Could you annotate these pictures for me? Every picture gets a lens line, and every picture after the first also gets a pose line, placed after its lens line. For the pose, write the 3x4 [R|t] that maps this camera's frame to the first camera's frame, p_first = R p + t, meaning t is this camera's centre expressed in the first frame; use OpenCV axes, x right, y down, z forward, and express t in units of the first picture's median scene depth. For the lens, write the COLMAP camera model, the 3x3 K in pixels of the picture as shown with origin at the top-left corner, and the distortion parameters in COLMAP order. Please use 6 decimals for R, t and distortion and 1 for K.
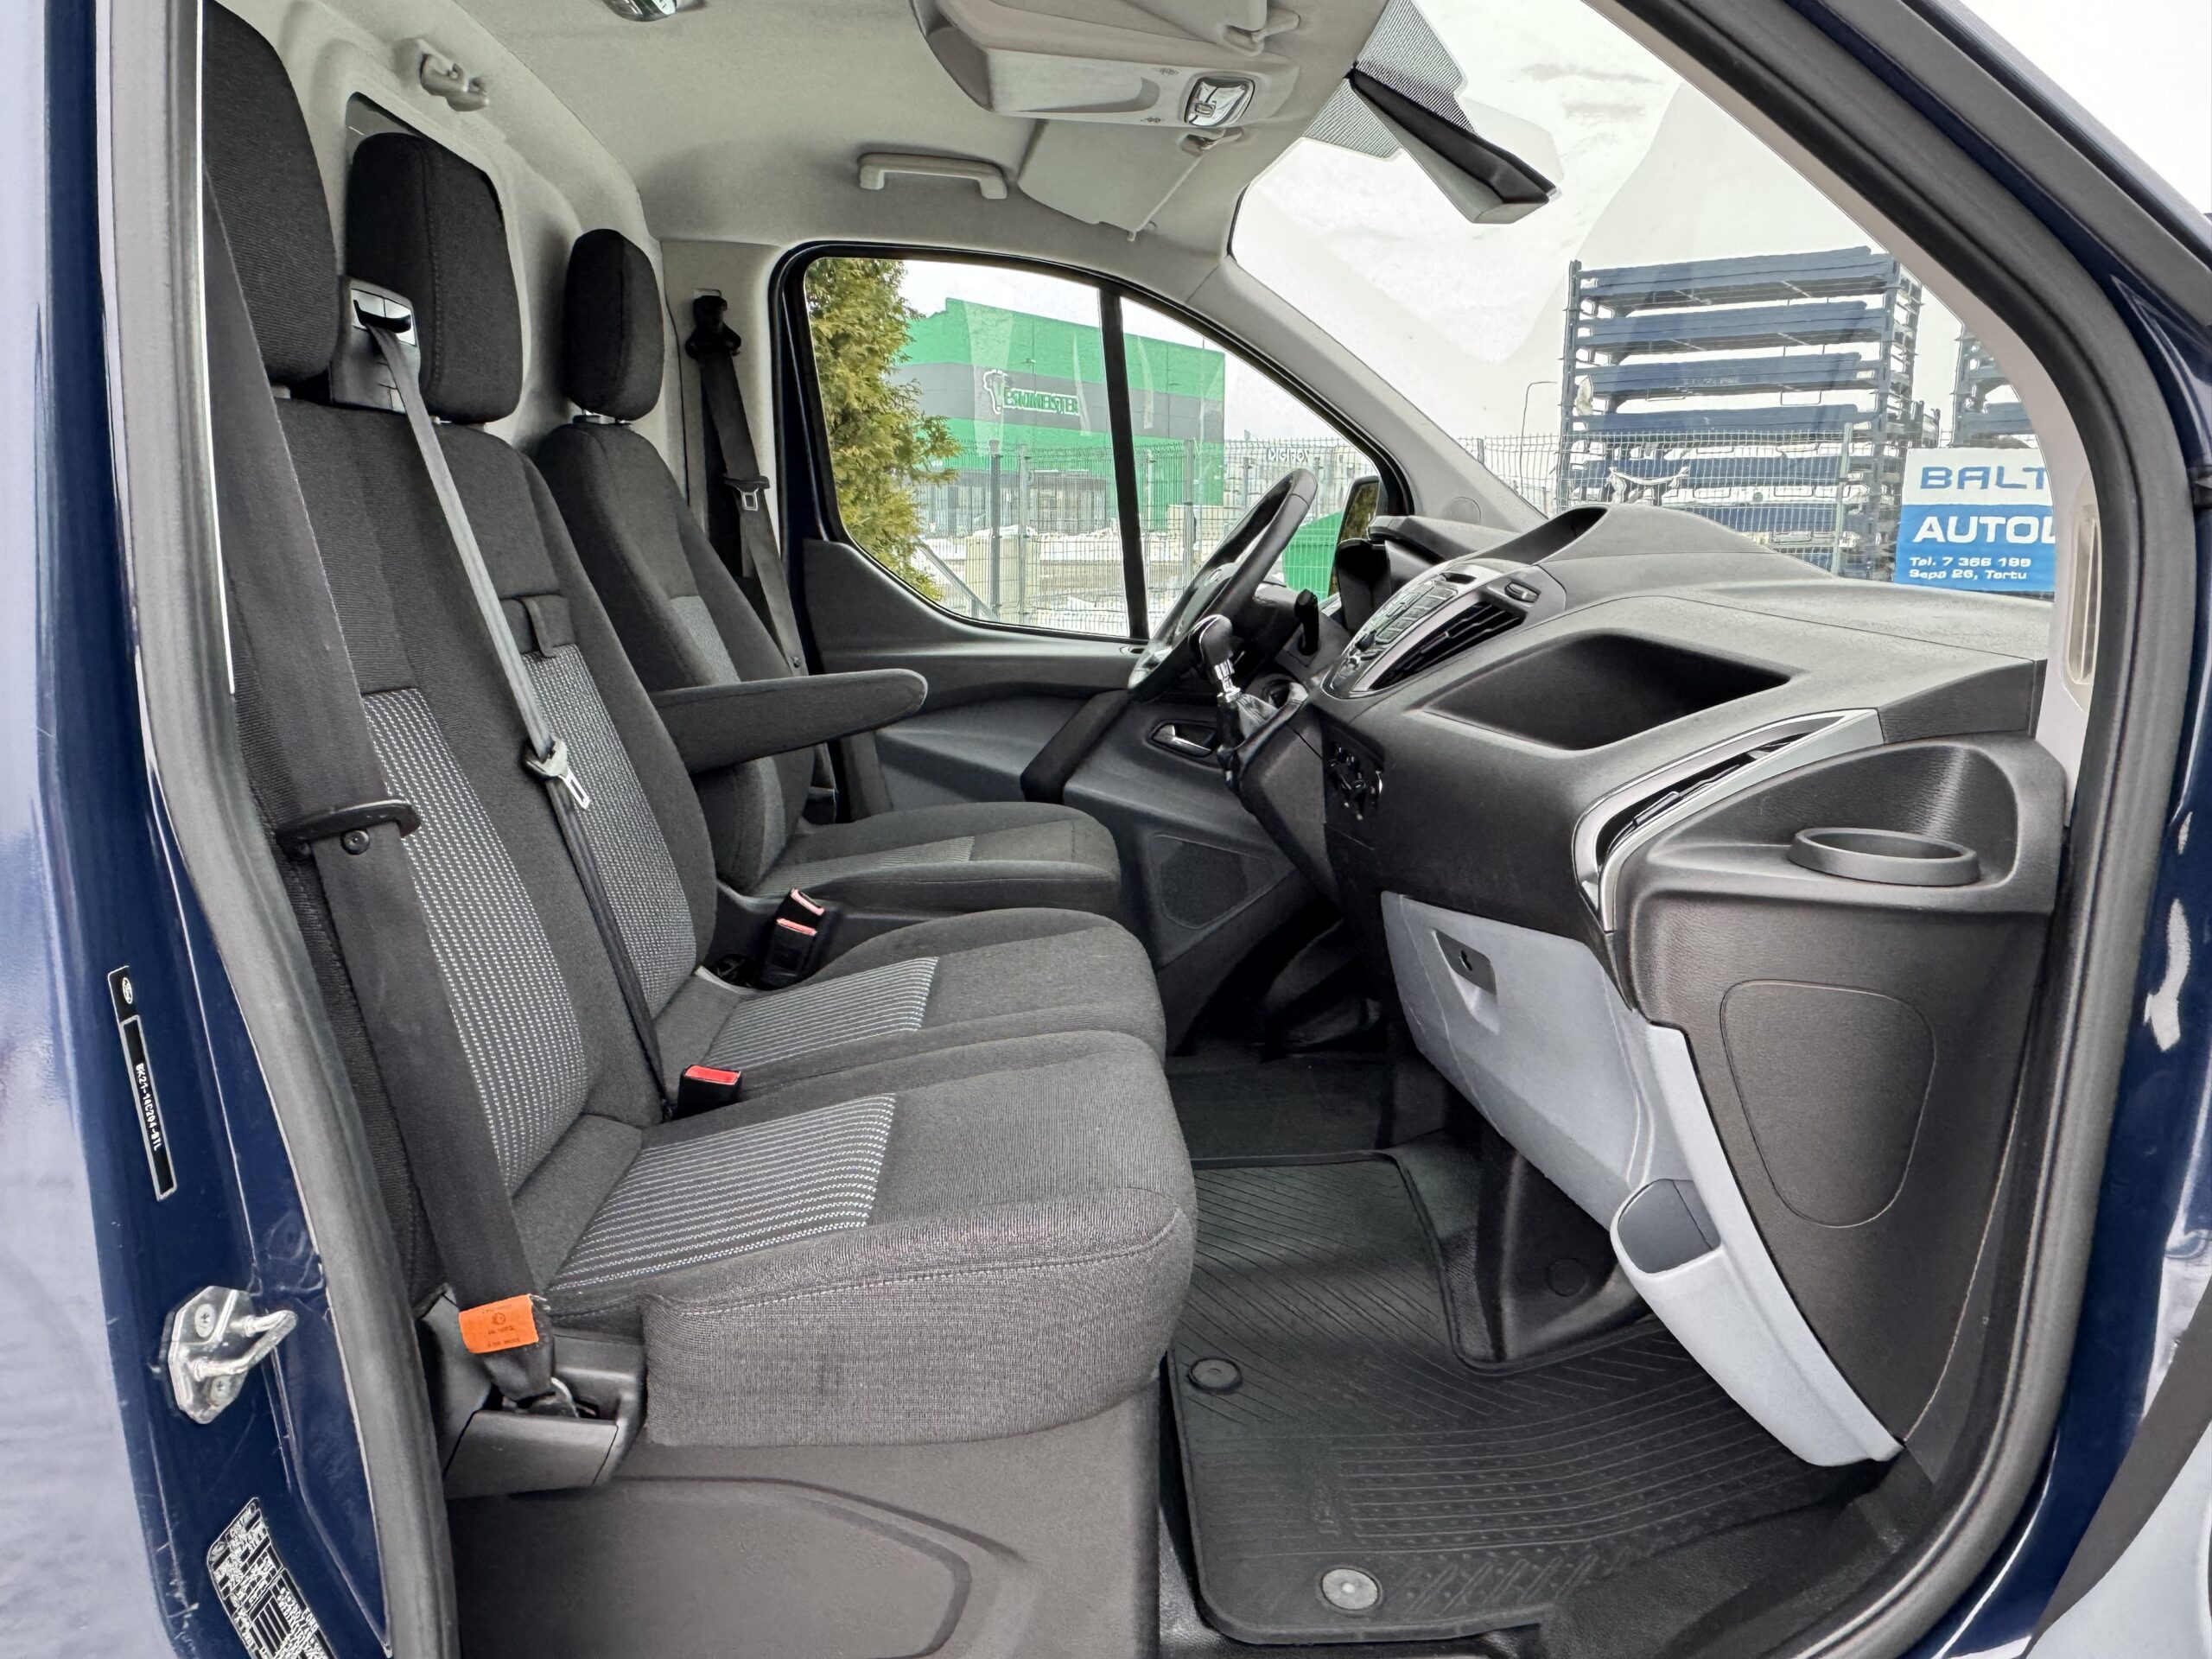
lens RADIAL K [[1535.3, 0, 1079.4], [0, 1535.3, 839.7], [0, 0, 1]] dist [-0.010026, 0.006836]
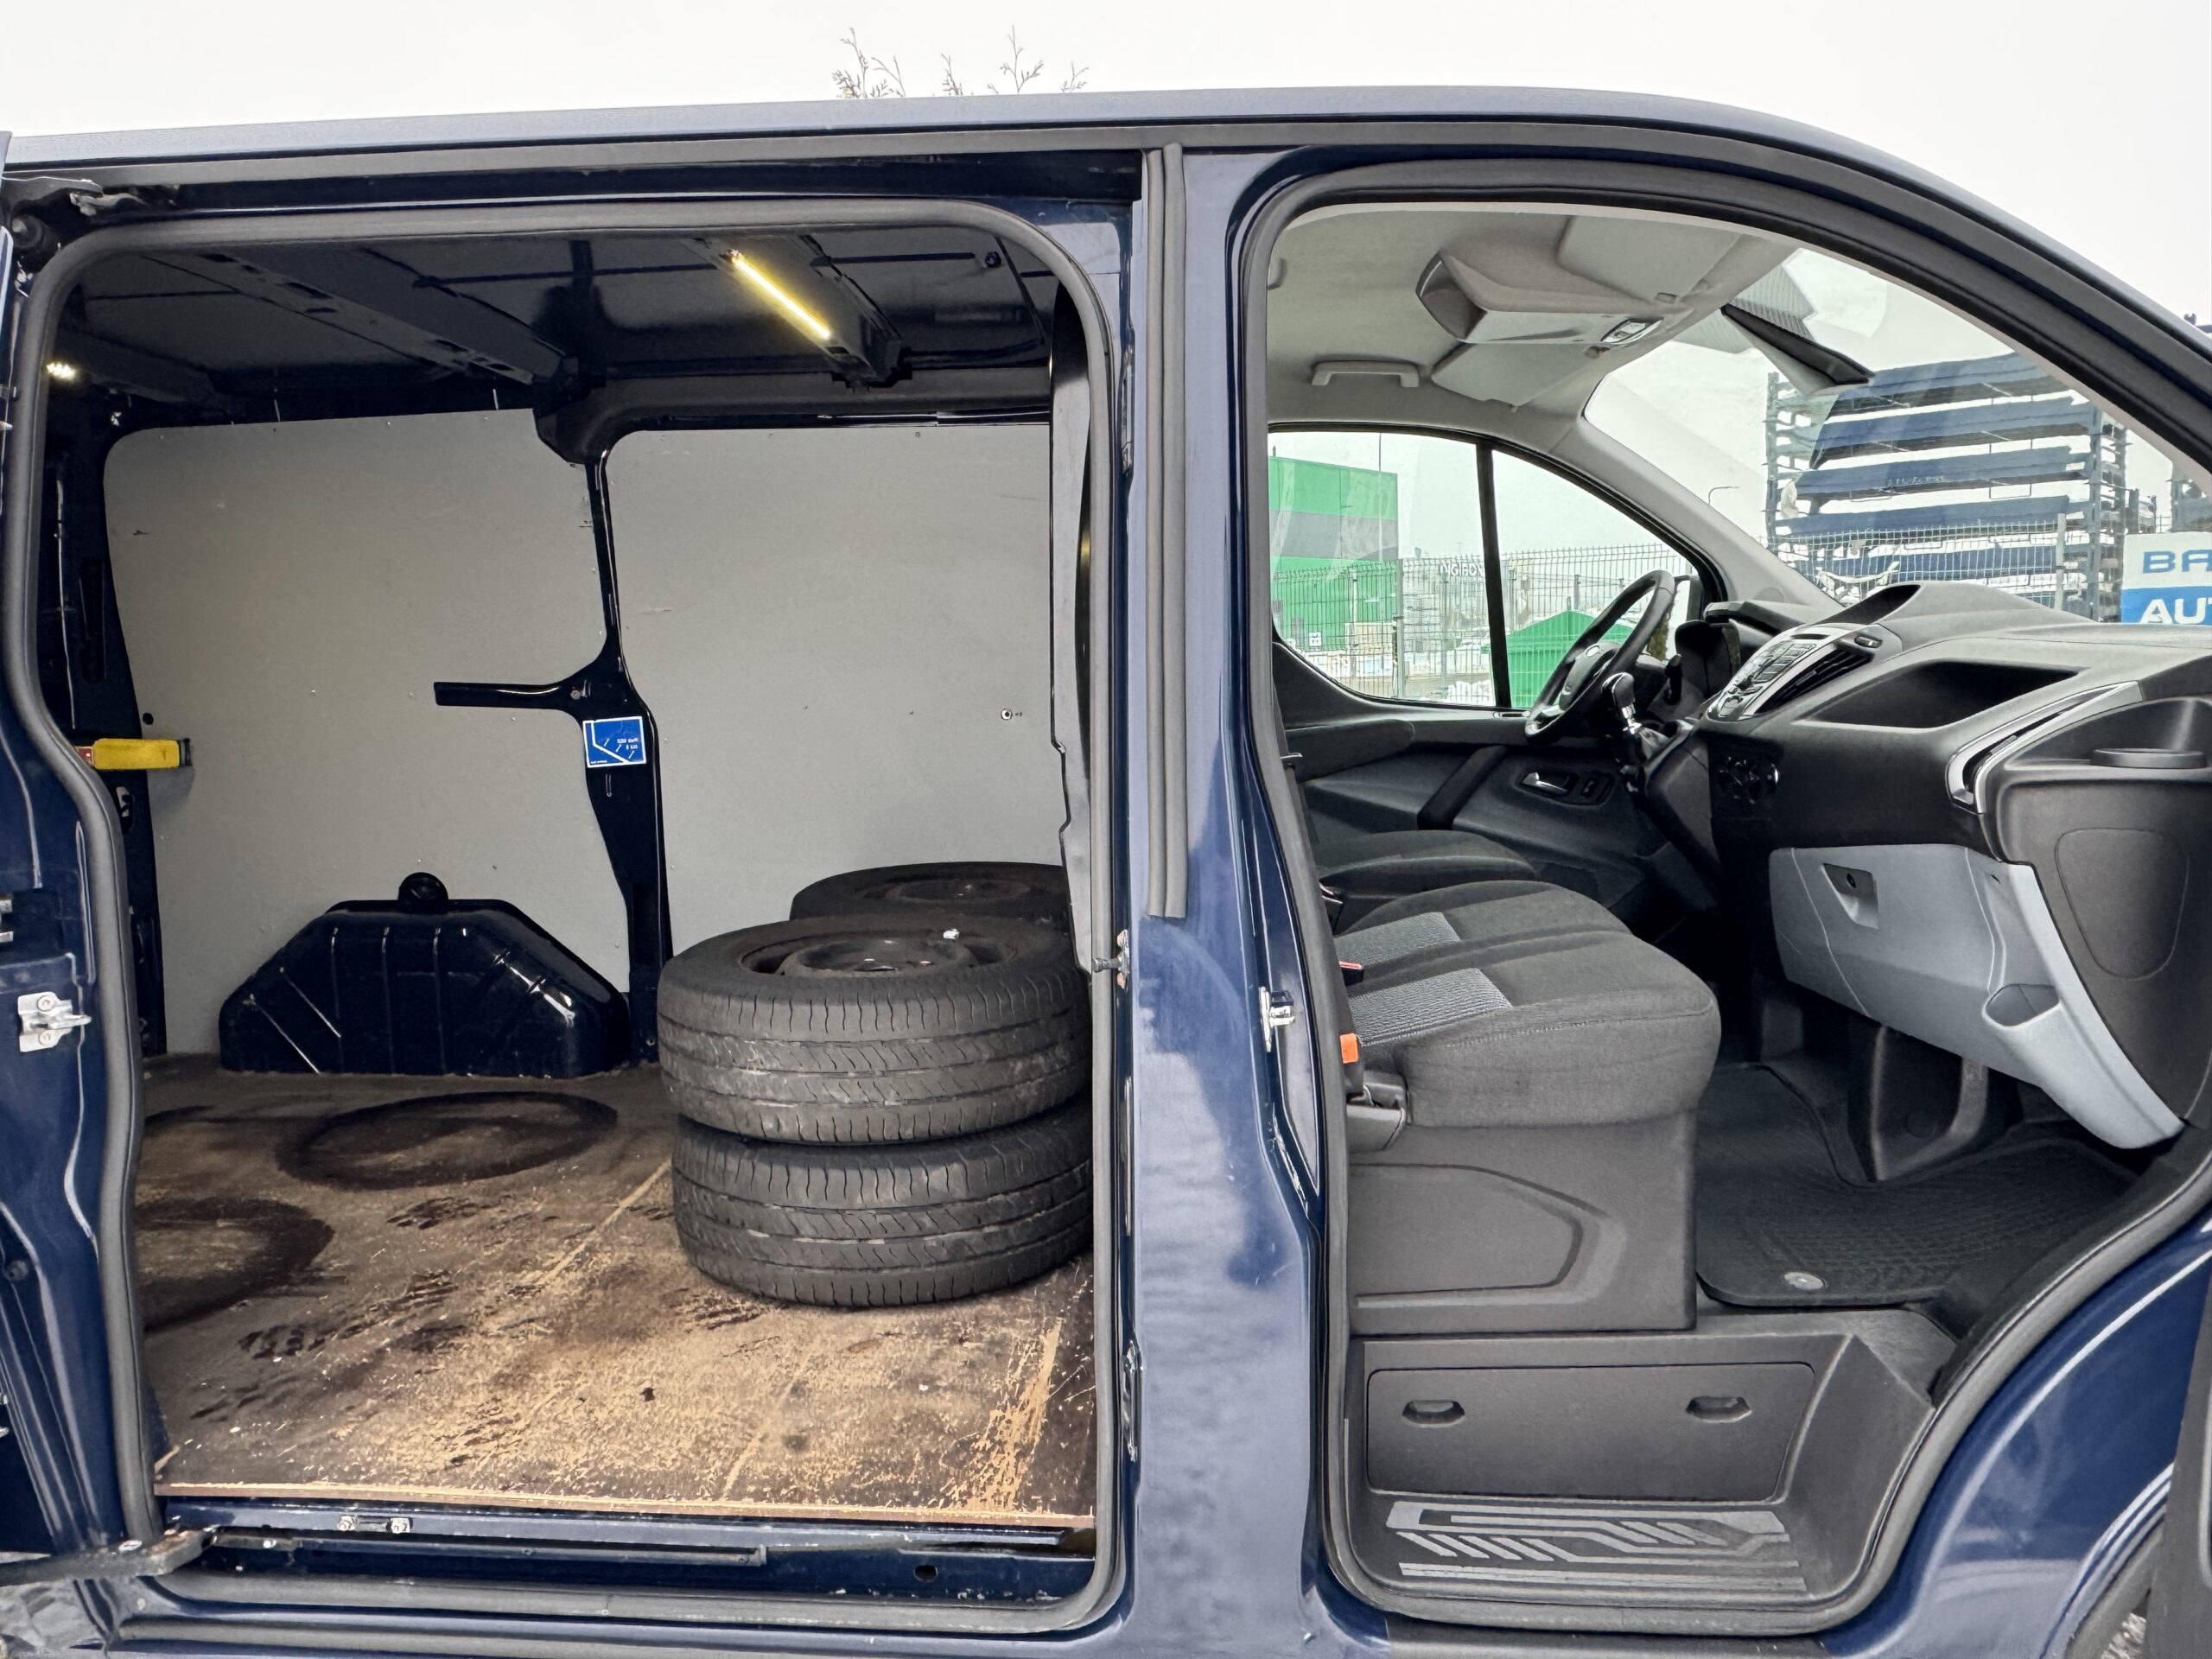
lens RADIAL K [[1488.6, 0, 1106.0], [0, 1488.6, 829.5], [0, 0, 1]] dist [0.000449, -0.001409]
pose [[0.993266, -0.023551, -0.113437, -0.197971], [0.014283, 0.996543, -0.081839, 0.088638], [0.114972, 0.079668, 0.990169, -0.346019]]
